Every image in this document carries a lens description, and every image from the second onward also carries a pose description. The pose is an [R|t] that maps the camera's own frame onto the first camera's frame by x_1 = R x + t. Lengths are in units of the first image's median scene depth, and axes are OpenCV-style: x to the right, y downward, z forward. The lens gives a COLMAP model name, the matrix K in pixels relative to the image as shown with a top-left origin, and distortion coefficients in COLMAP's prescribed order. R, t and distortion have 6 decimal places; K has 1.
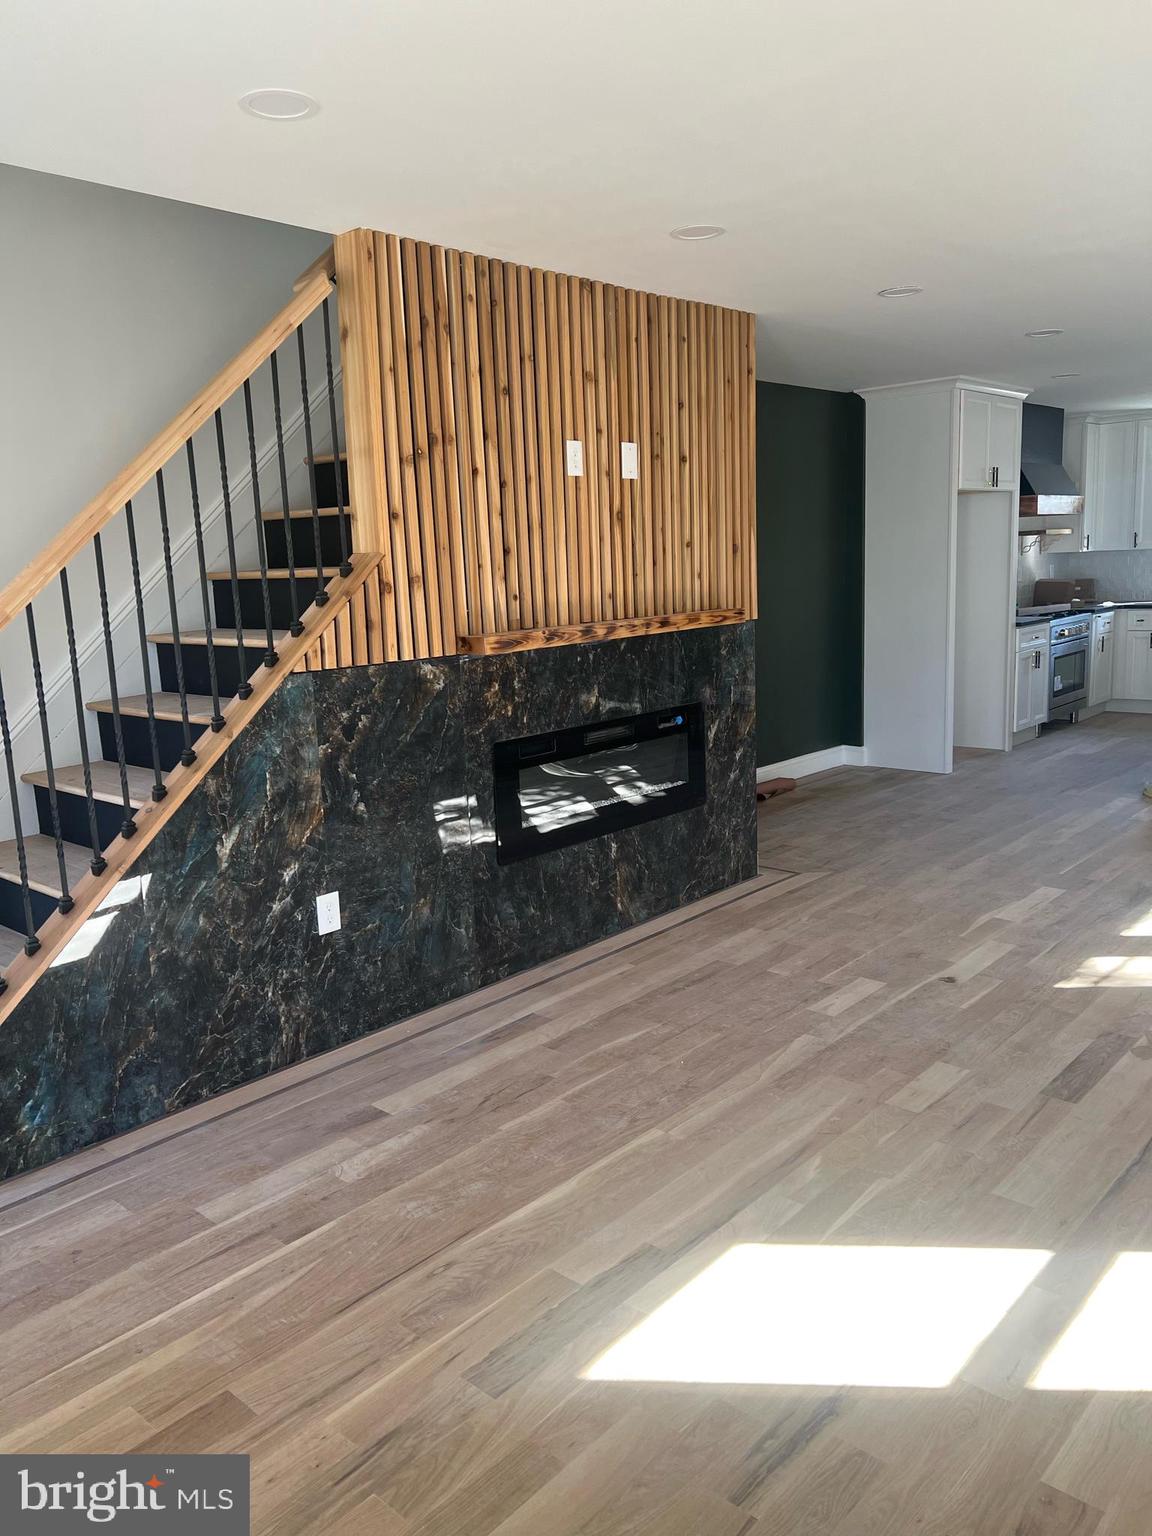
lens RADIAL K [[1149.4, 0, 576.0], [0, 1149.4, 768.0], [0, 0, 1]] dist [0.102449, -0.171503]
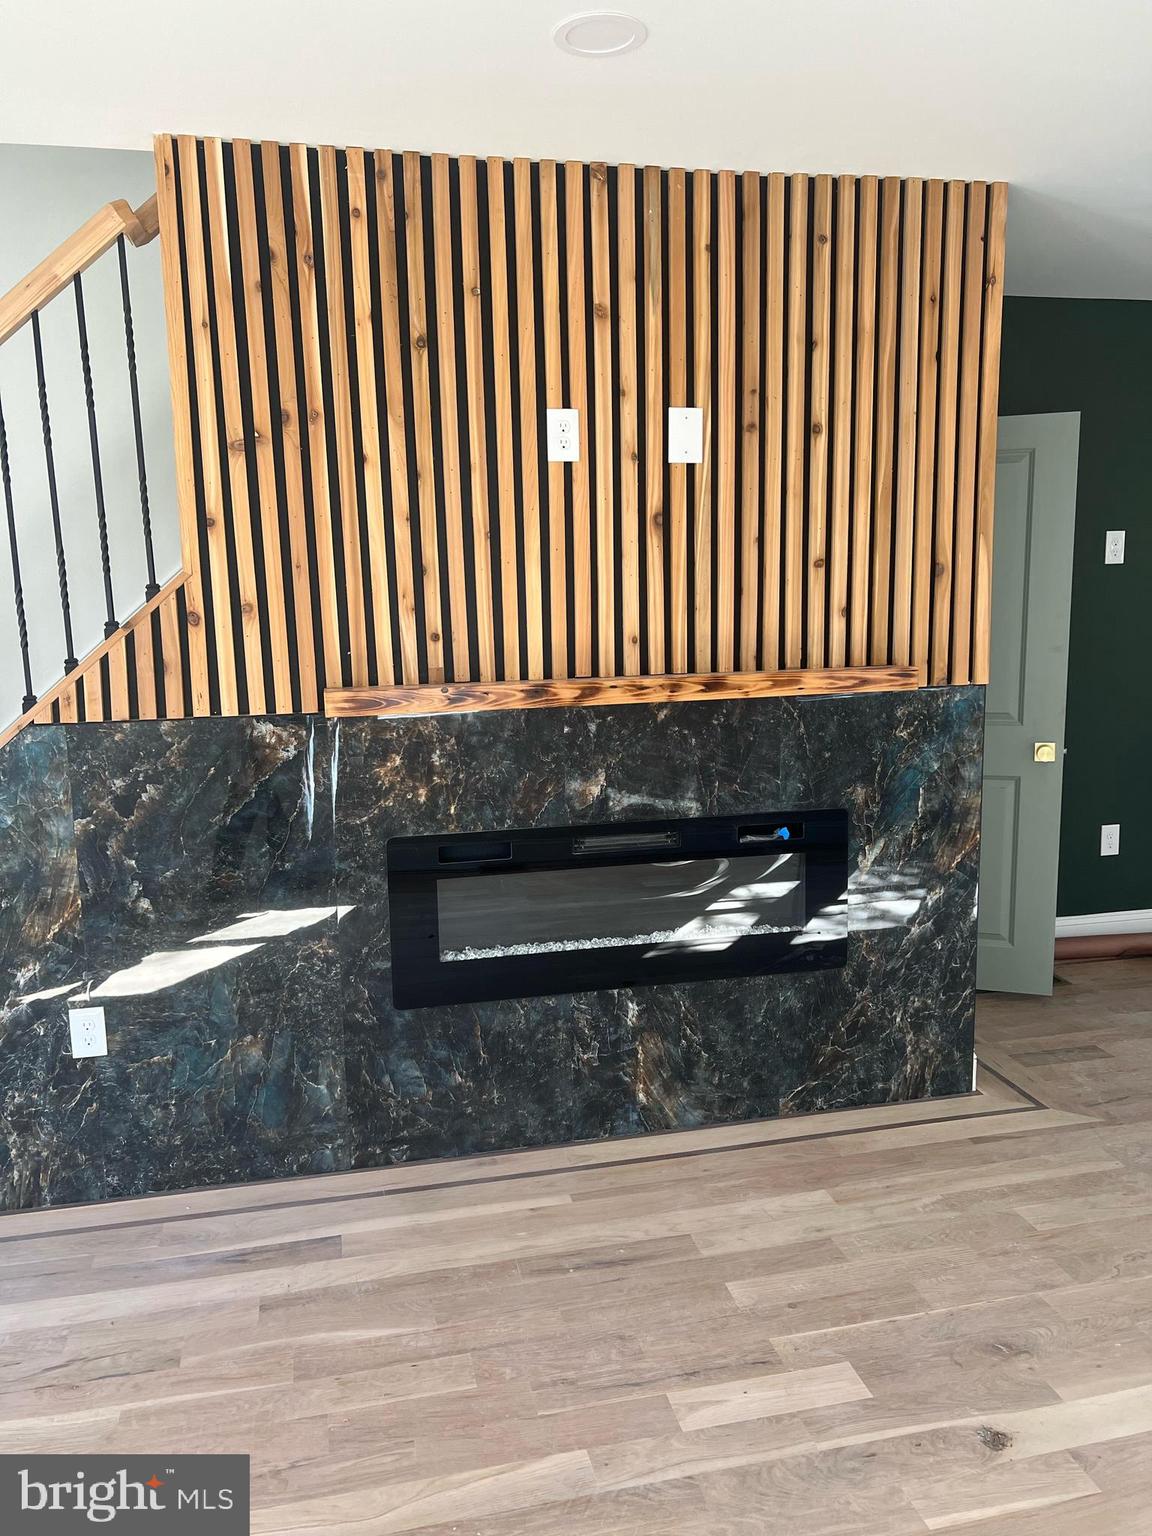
lens RADIAL K [[1173.6, 0, 576.0], [0, 1173.6, 768.0], [0, 0, 1]] dist [0.040149, -0.060885]
pose [[0.817983, 0.112662, -0.564102, 0.404491], [-0.114947, 0.992868, 0.031615, -0.095641], [0.563641, 0.038981, 0.825100, 0.437587]]
